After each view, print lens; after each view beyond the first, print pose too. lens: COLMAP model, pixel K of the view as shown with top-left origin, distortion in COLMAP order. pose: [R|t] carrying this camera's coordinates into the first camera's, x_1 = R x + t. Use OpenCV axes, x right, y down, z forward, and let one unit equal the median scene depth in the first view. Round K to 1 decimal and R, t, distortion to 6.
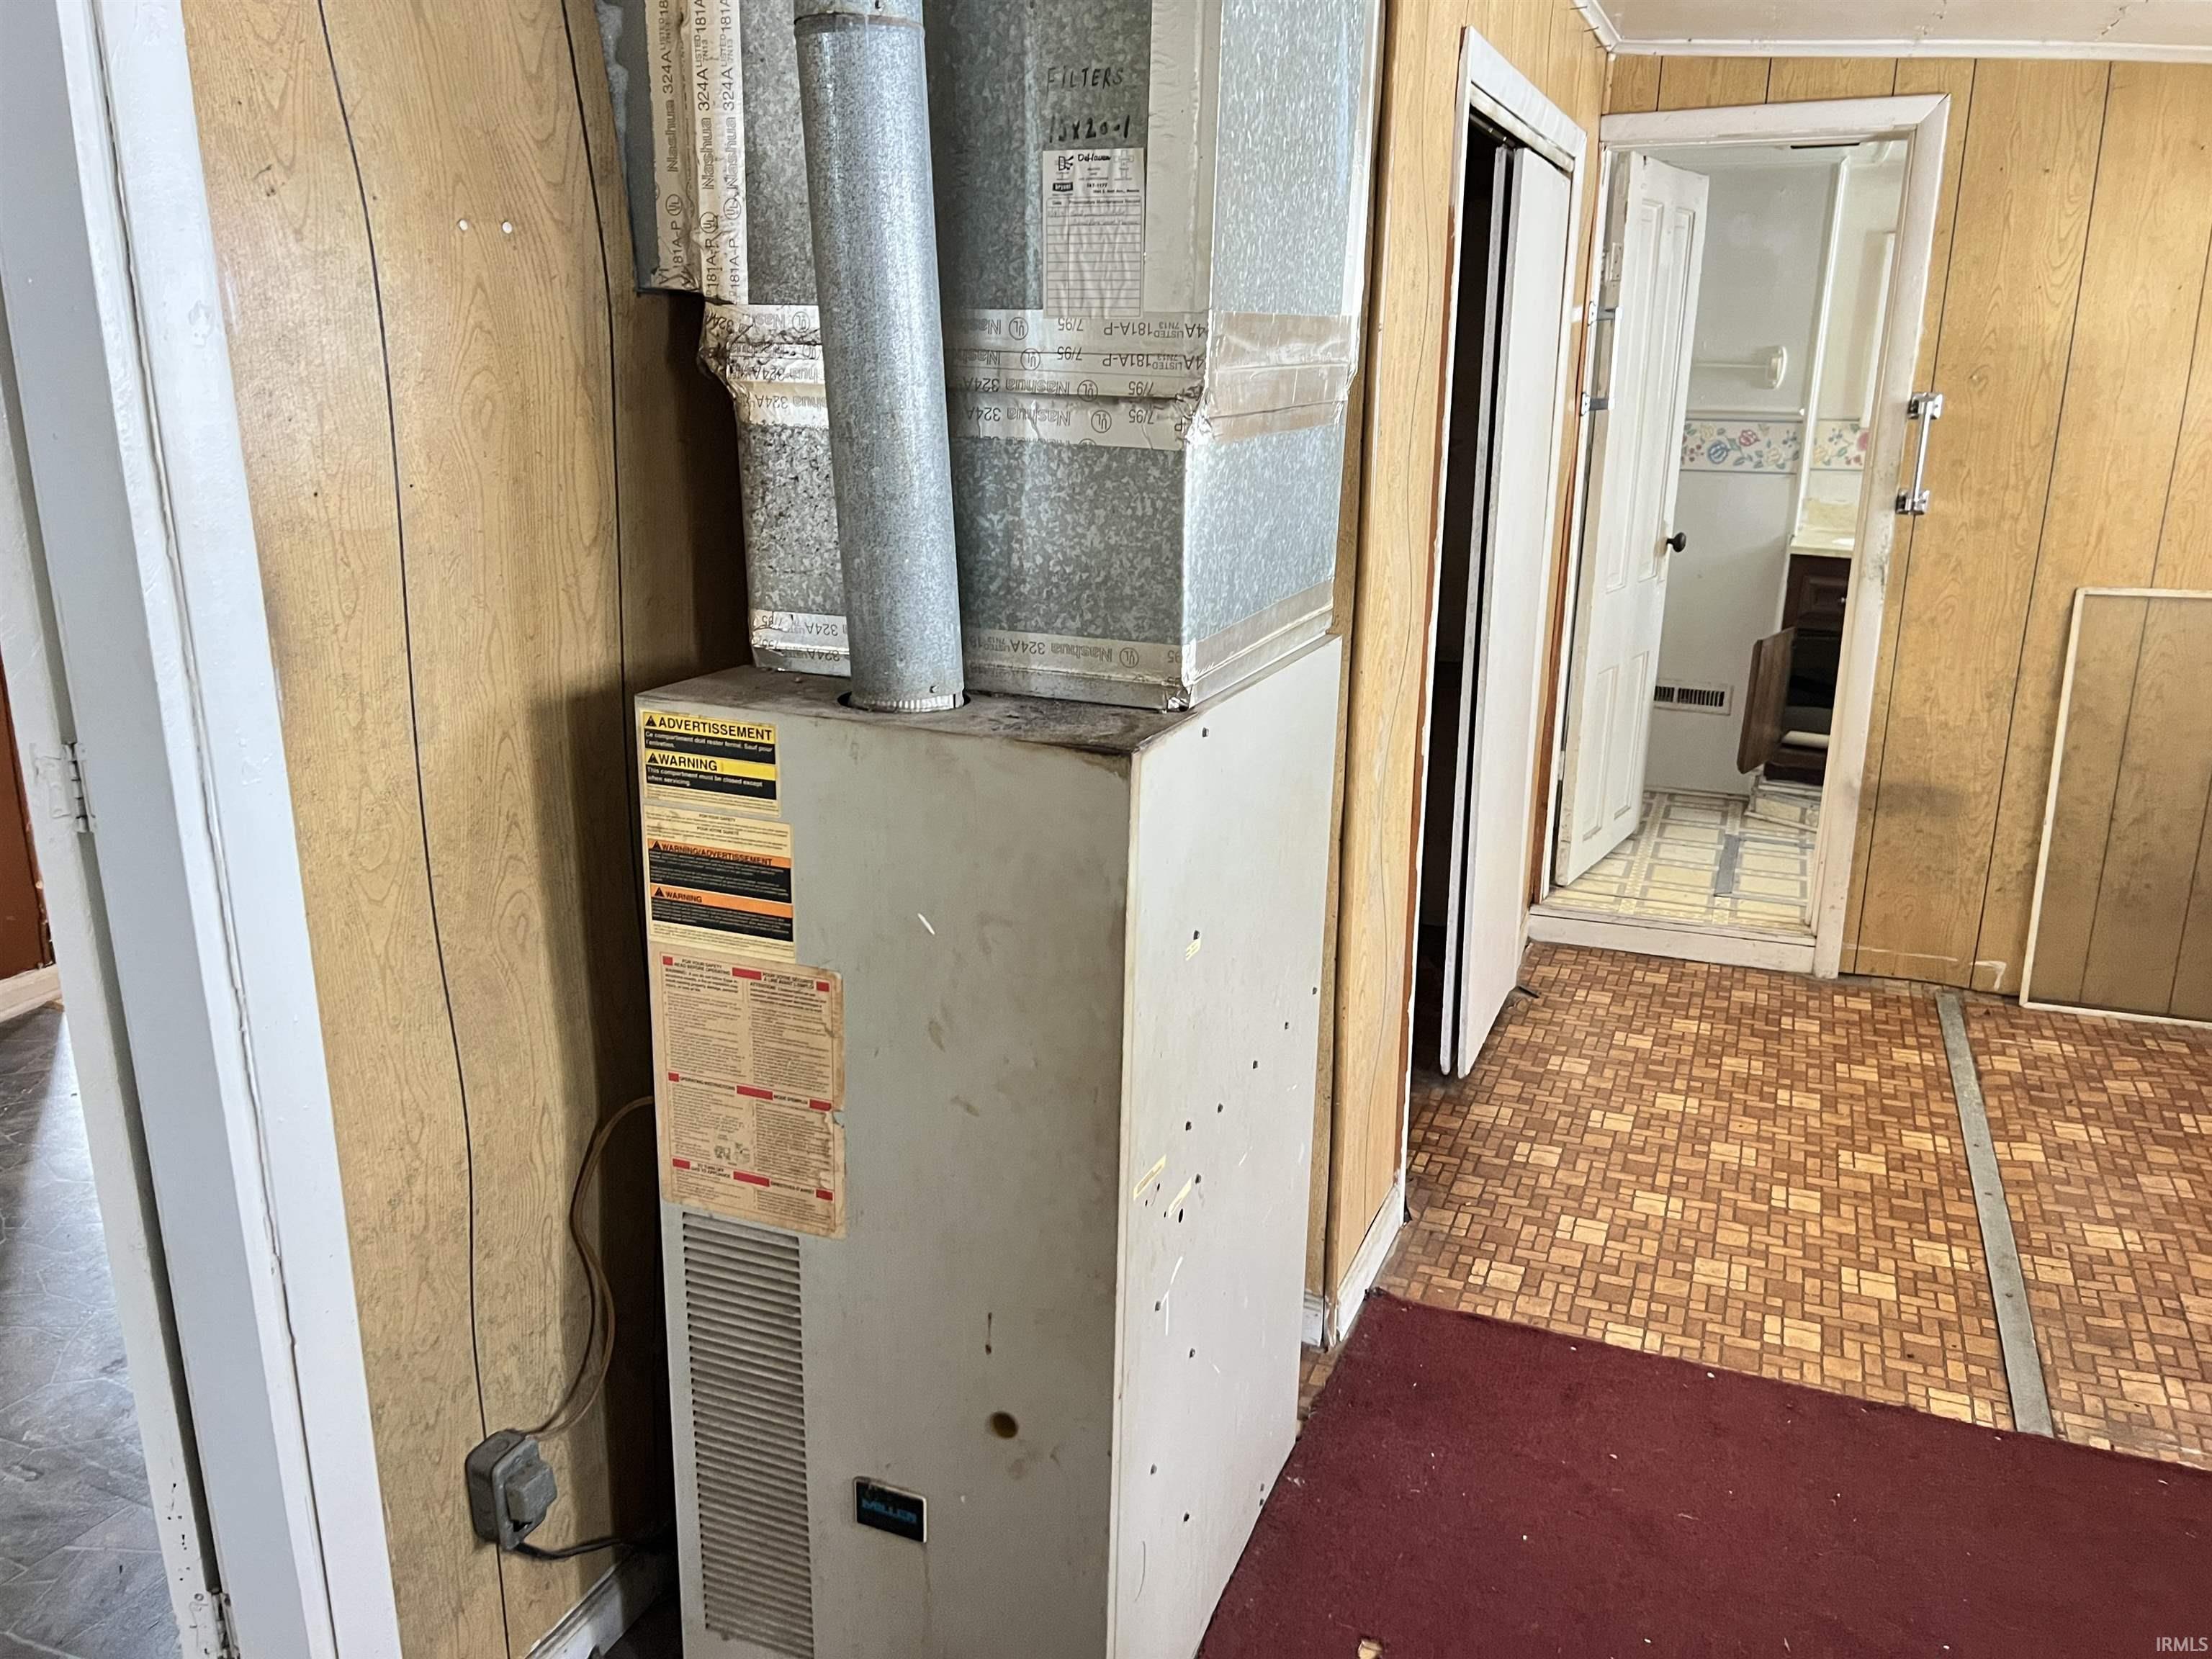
lens RADIAL K [[1674.8, 0, 1106.0], [0, 1674.8, 829.5], [0, 0, 1]] dist [0.042125, -0.034743]
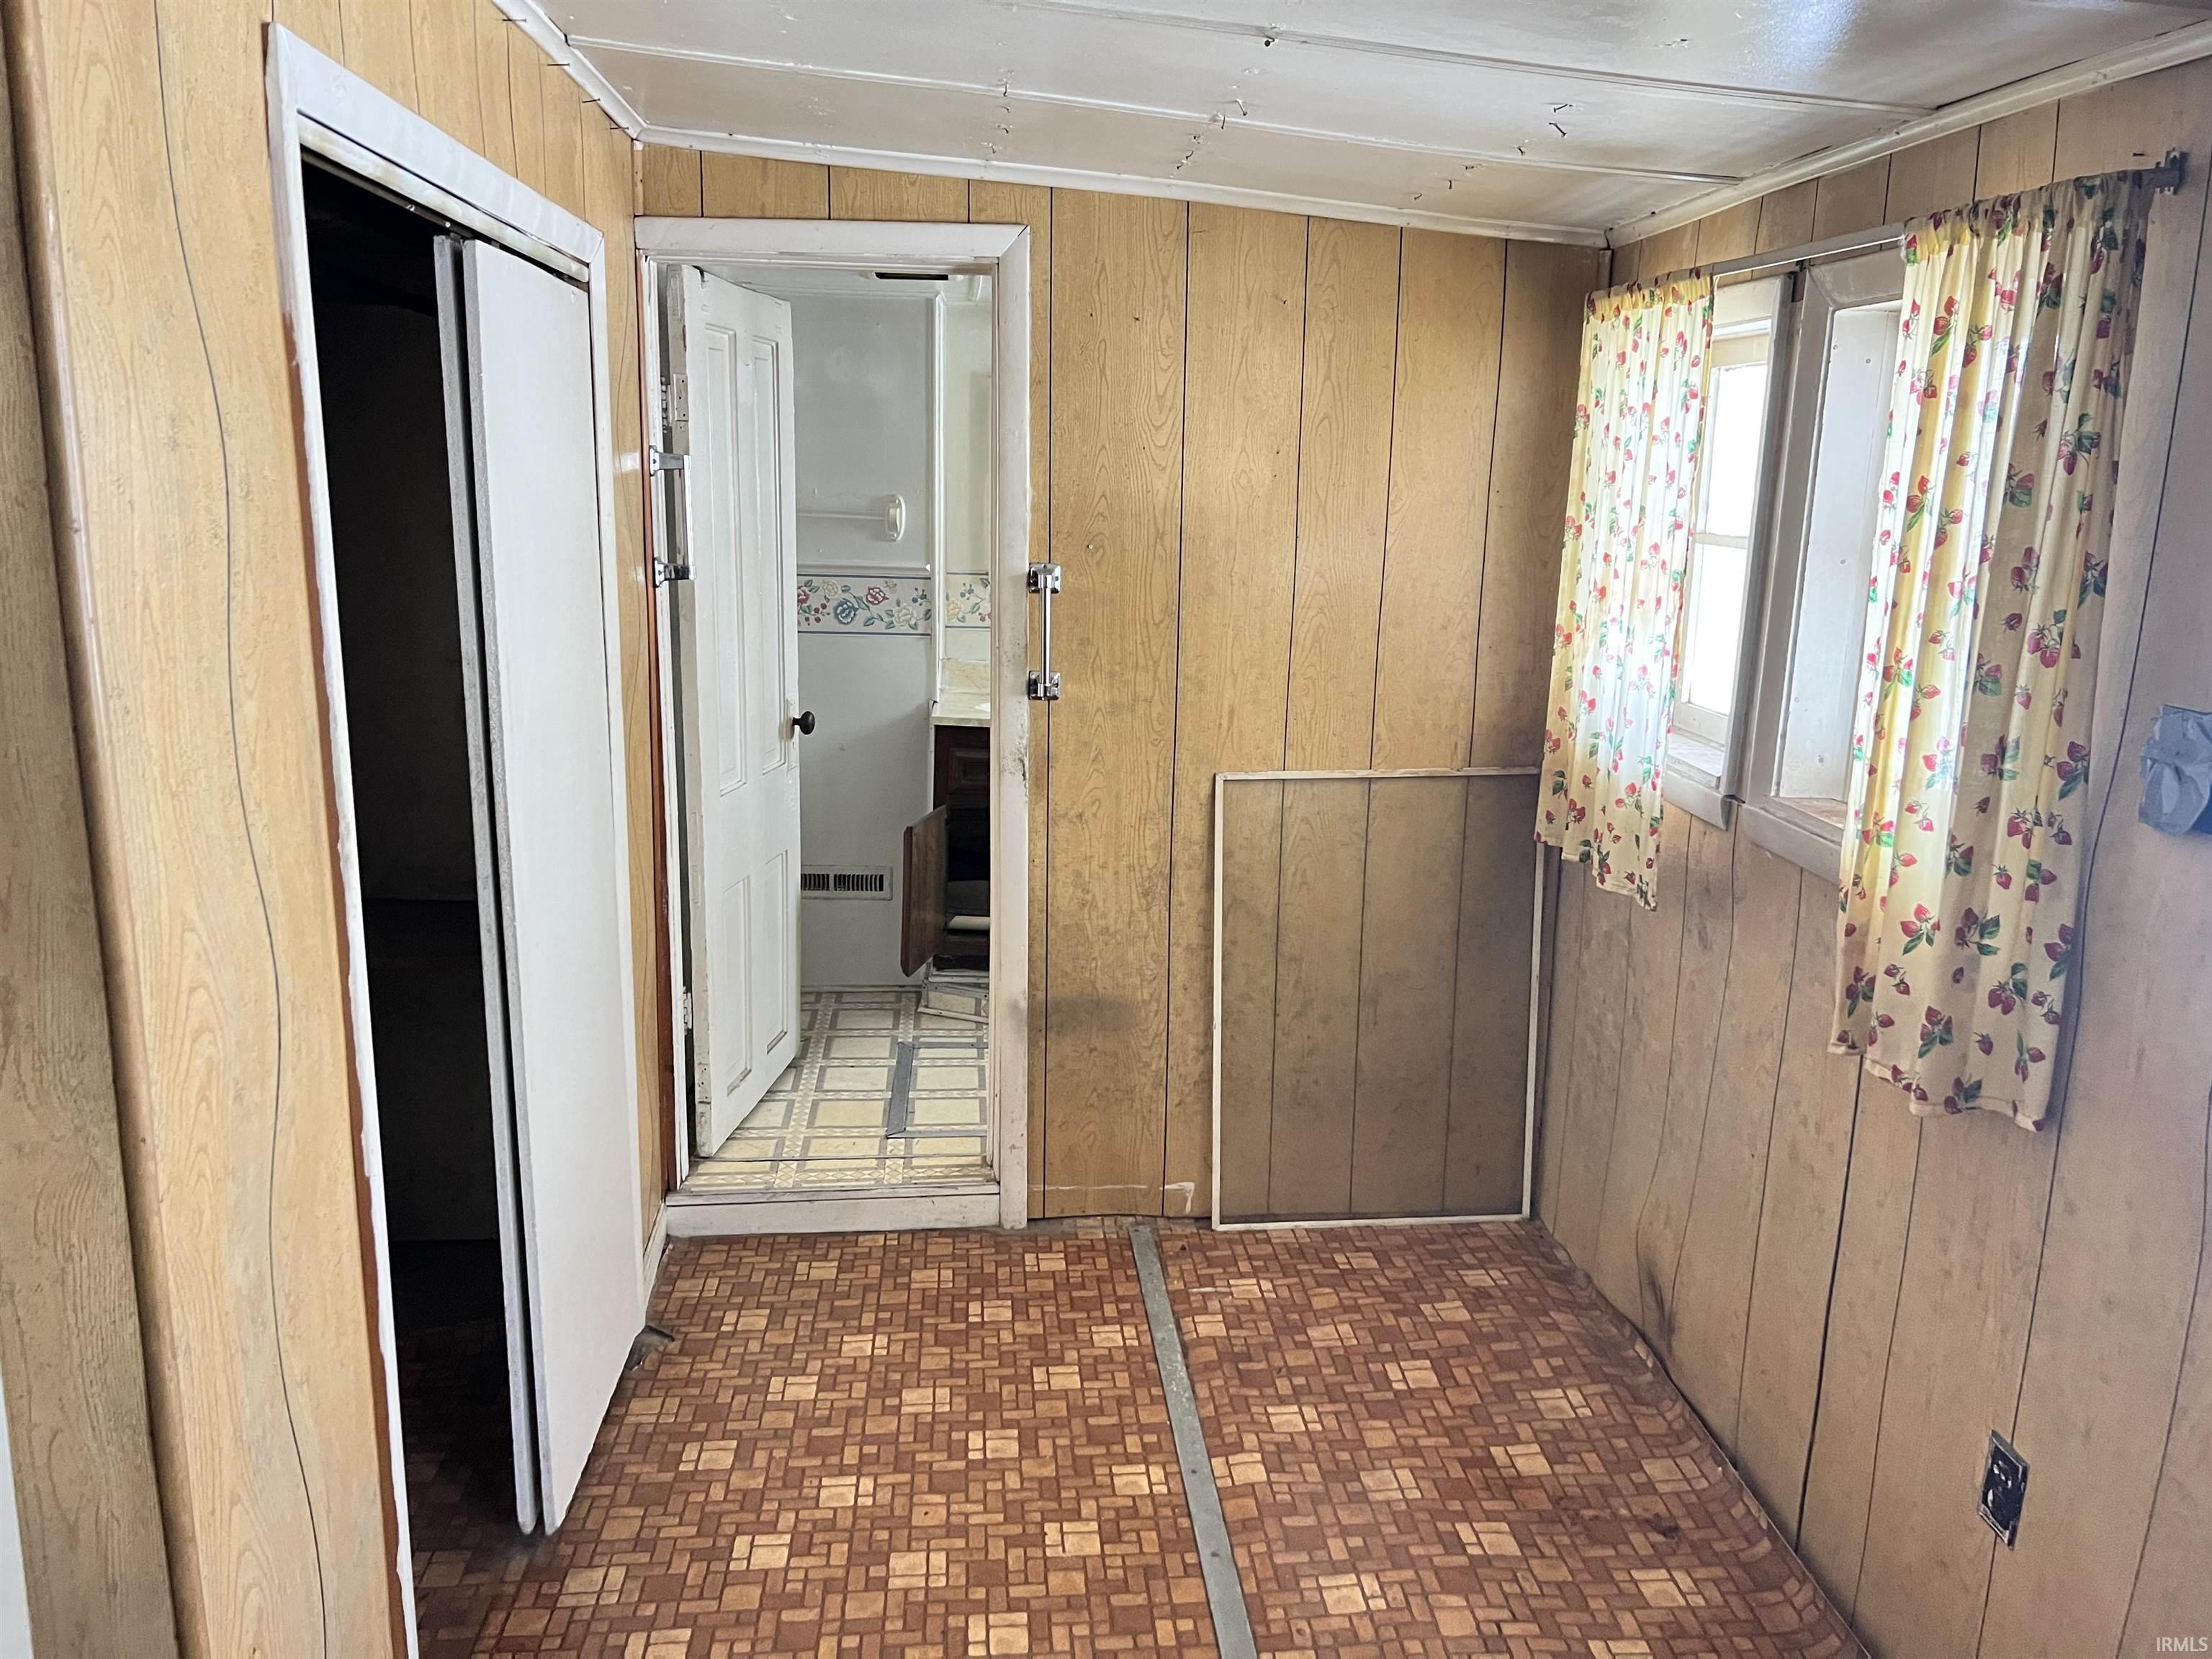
lens RADIAL K [[1655.4, 0, 1106.0], [0, 1655.4, 829.5], [0, 0, 1]] dist [0.130155, -0.286168]
pose [[0.892738, -0.081018, 0.443232, 0.115517], [0.108562, 0.993398, -0.037079, -0.081875], [-0.437301, 0.081220, 0.895640, 0.215983]]
